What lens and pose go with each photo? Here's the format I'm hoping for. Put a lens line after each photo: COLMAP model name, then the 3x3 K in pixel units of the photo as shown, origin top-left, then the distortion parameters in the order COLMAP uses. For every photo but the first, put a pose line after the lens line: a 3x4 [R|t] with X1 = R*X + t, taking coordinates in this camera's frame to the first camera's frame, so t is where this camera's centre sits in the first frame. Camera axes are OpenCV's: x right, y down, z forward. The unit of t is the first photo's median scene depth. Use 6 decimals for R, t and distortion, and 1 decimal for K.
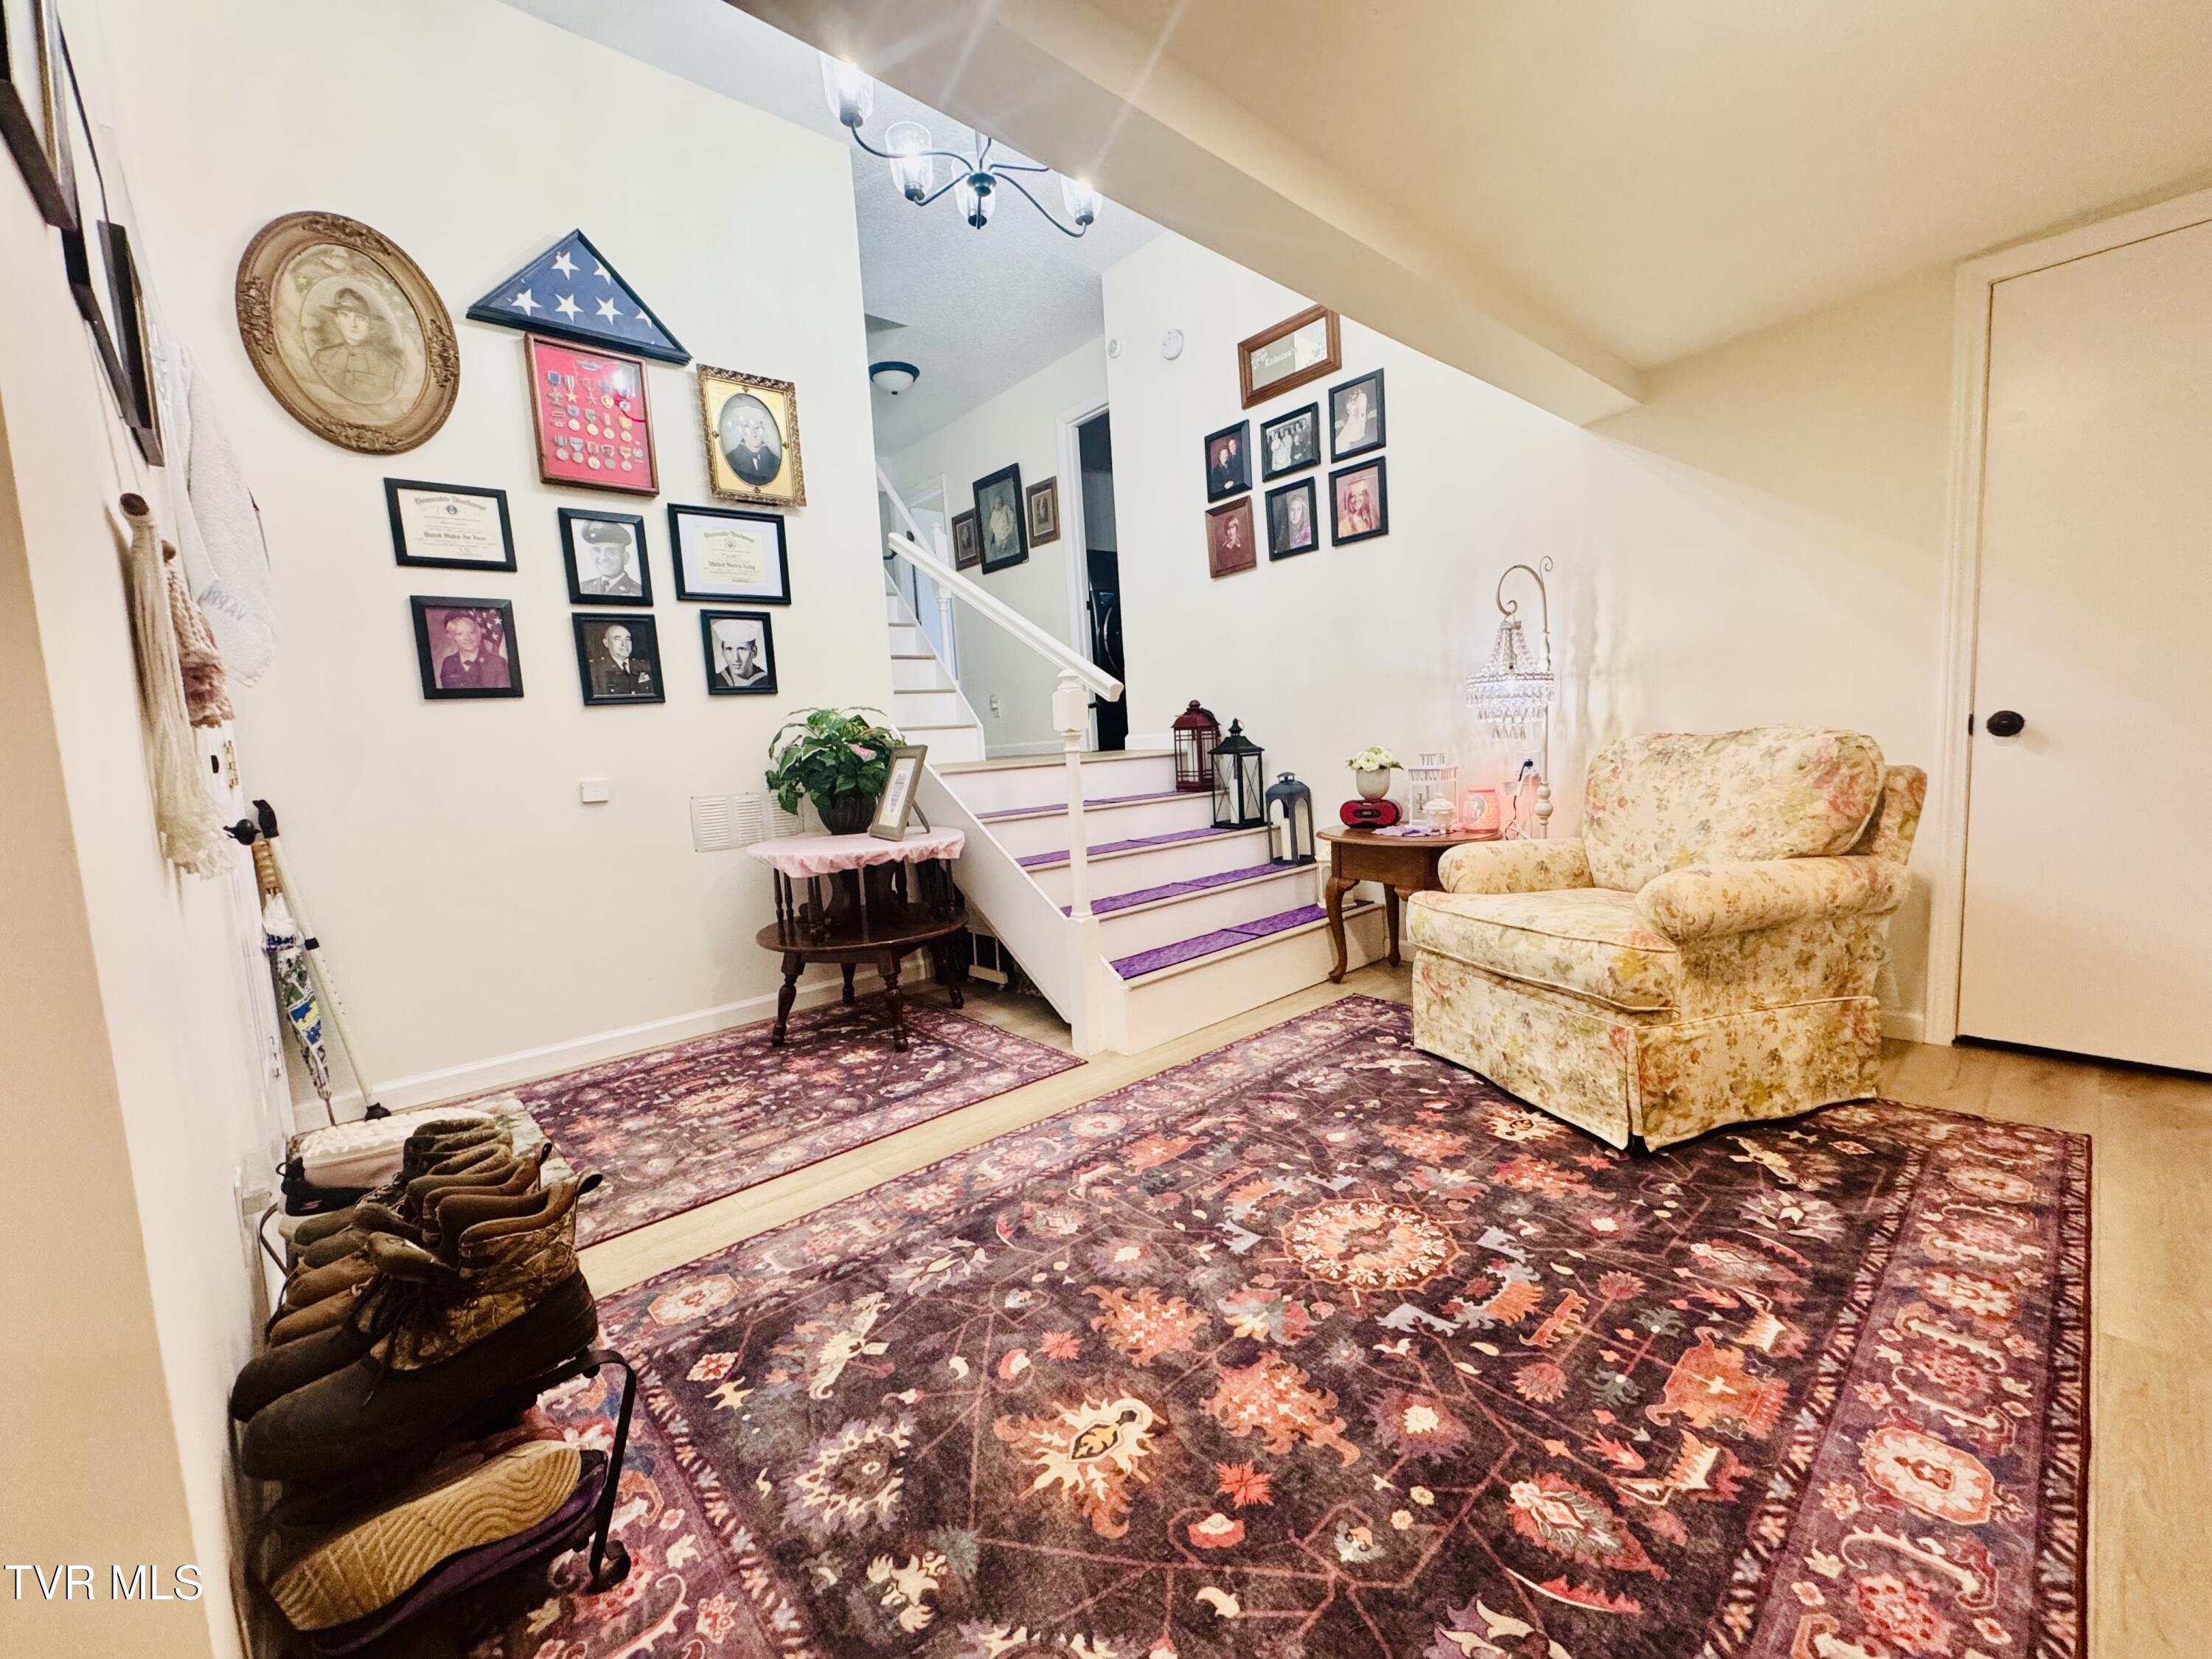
lens RADIAL K [[881.4, 0, 1103.7], [0, 881.4, 827.7], [0, 0, 1]] dist [-0.002562, 0.000420]
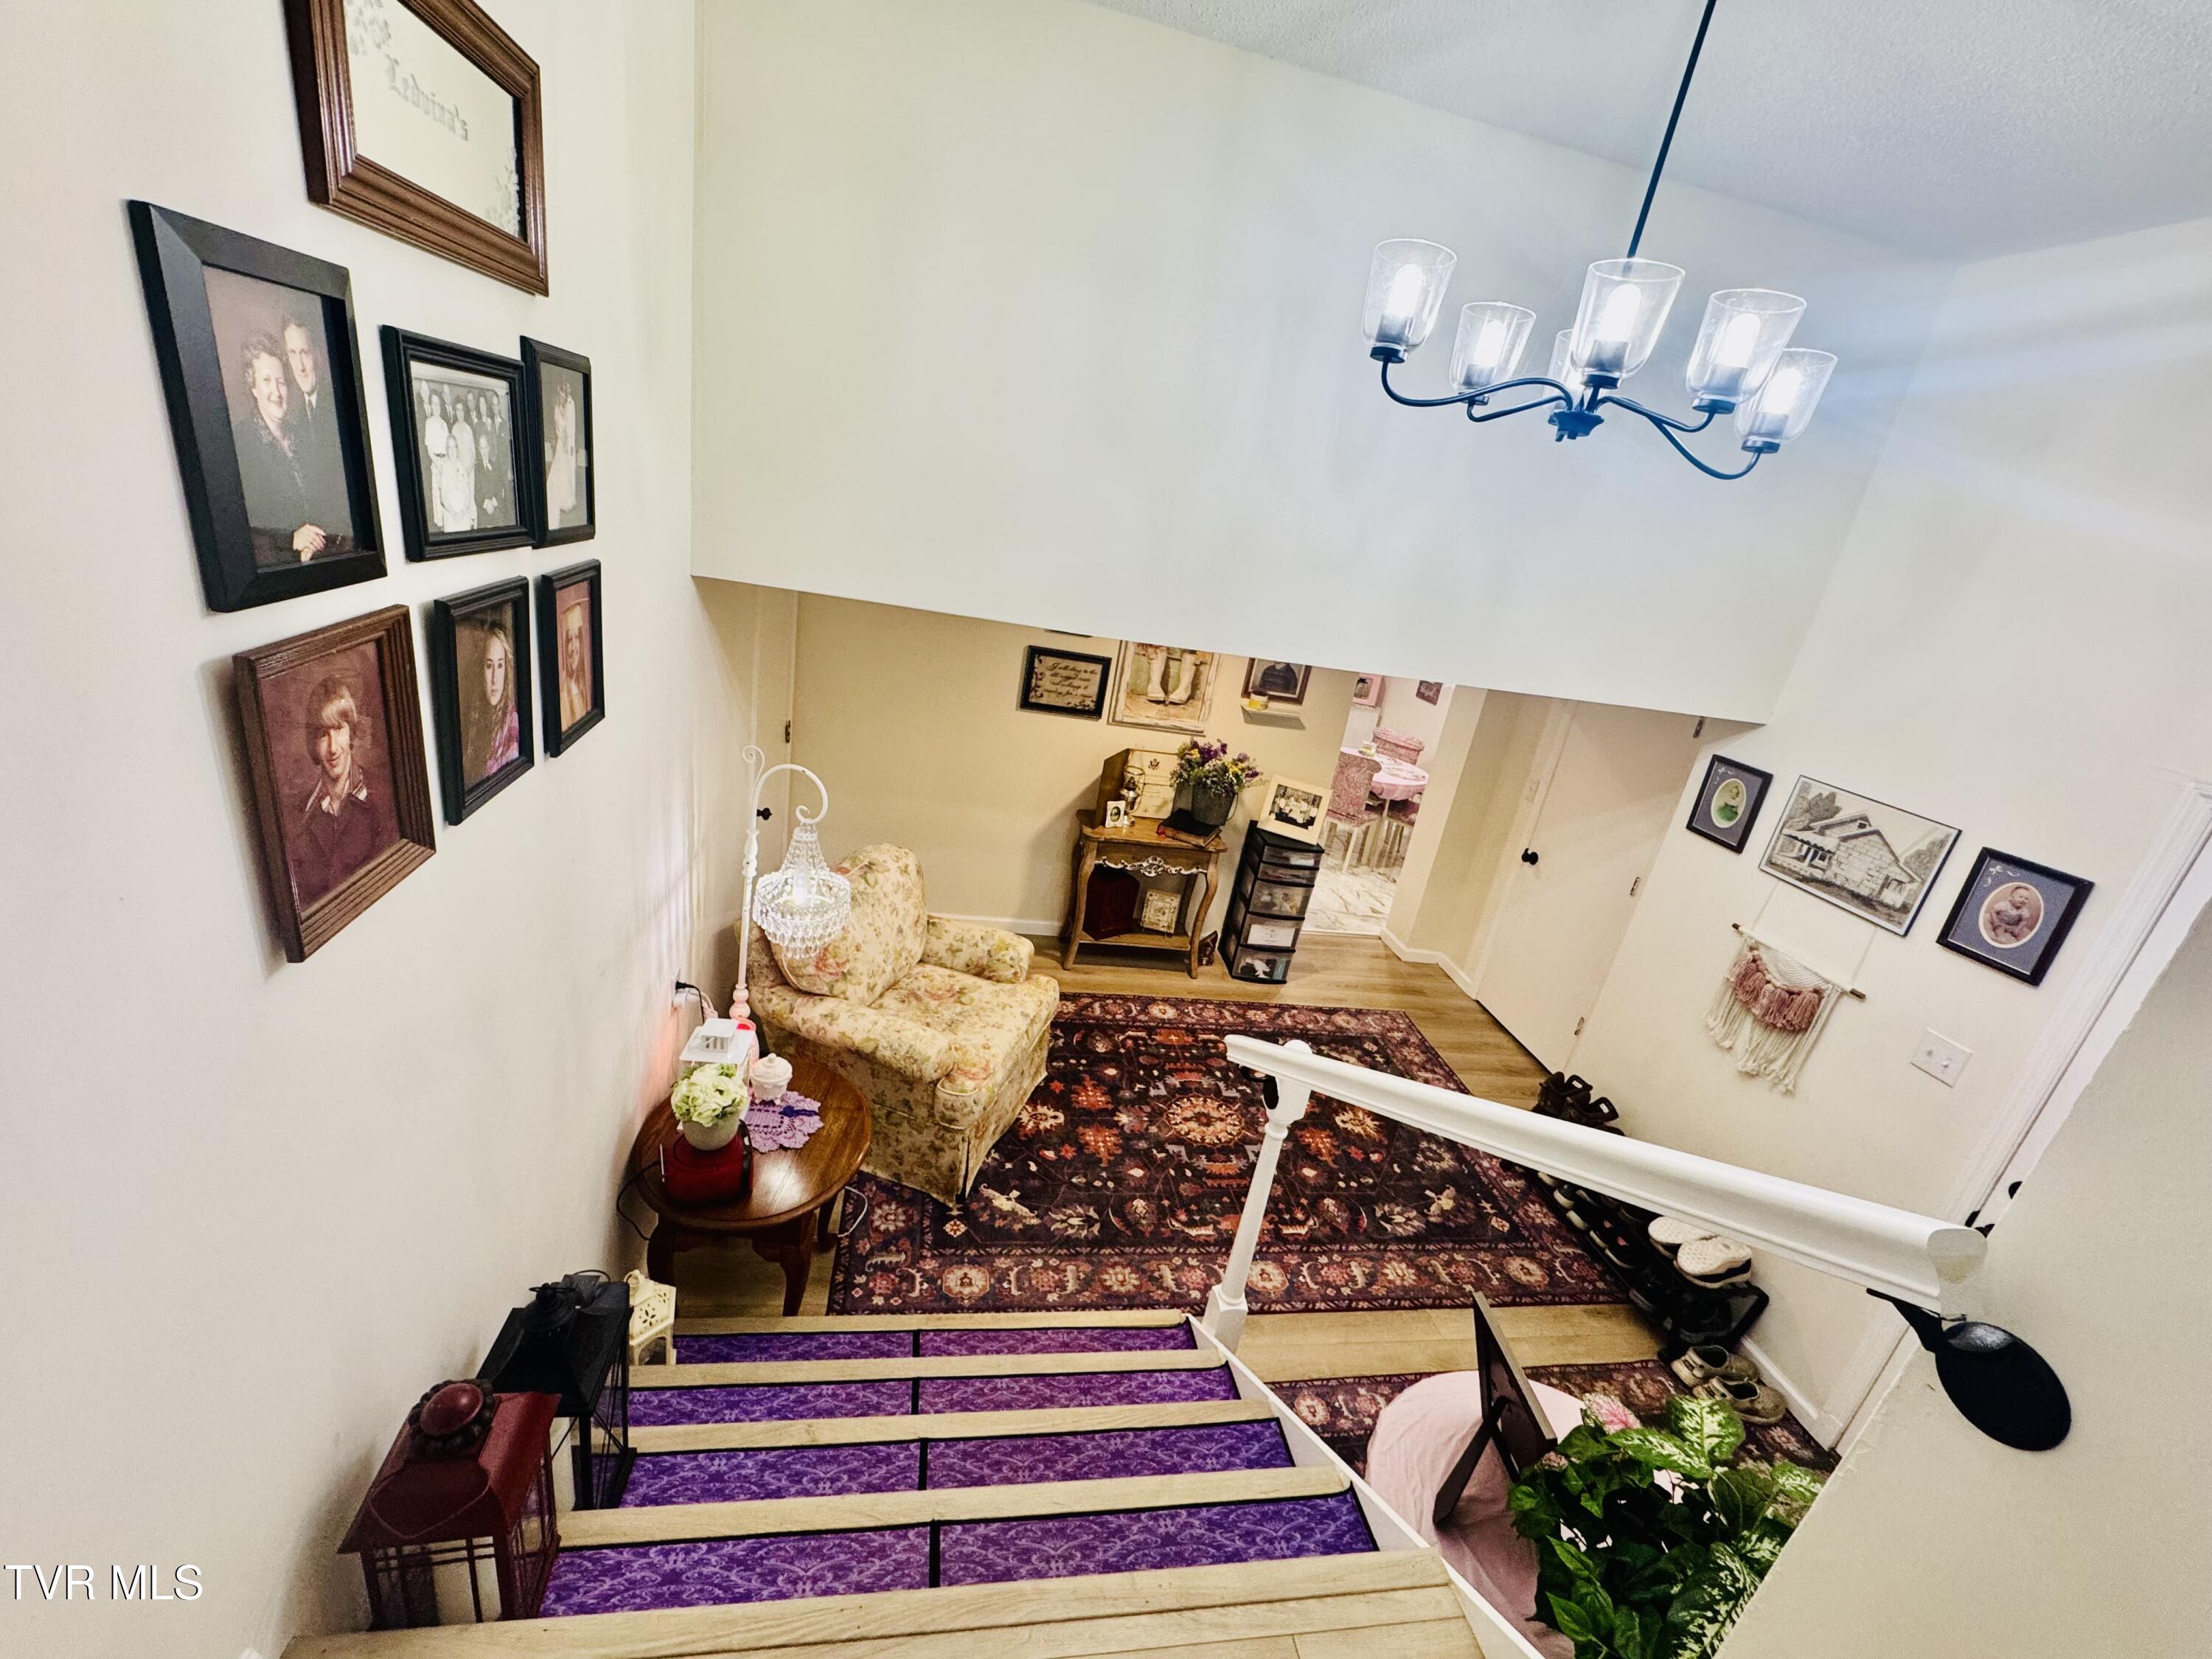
lens RADIAL K [[881.4, 0, 1103.7], [0, 881.4, 827.7], [0, 0, 1]] dist [-0.002562, 0.000420]
pose [[-0.841988, -0.256088, 0.474842, -0.139066], [-0.061515, 0.919990, 0.387084, -0.418980], [-0.535977, 0.296711, -0.790374, 1.084777]]
